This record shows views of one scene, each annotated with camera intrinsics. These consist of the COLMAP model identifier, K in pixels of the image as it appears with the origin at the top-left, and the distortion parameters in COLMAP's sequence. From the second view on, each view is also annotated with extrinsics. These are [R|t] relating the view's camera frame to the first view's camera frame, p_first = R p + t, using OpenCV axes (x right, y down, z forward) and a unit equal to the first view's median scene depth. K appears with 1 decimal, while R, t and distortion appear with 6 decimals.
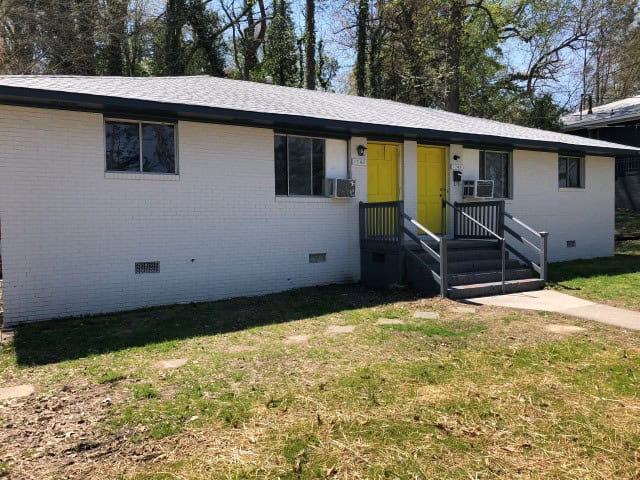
lens RADIAL K [[532.8, 0, 320.0], [0, 532.8, 240.0], [0, 0, 1]] dist [0.048283, -0.005717]
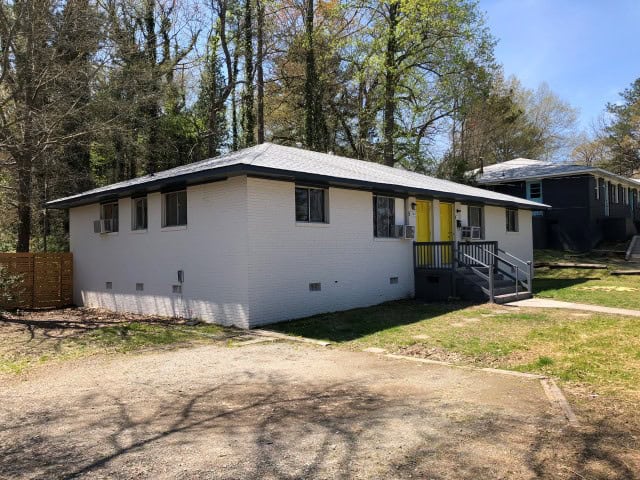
lens RADIAL K [[532.8, 0, 320.0], [0, 532.8, 240.0], [0, 0, 1]] dist [0.048283, -0.005717]
pose [[0.963039, 0.004472, 0.269325, -0.561217], [0.012919, 0.997945, -0.062763, 0.012022], [-0.269052, 0.063922, 0.961002, -0.324183]]
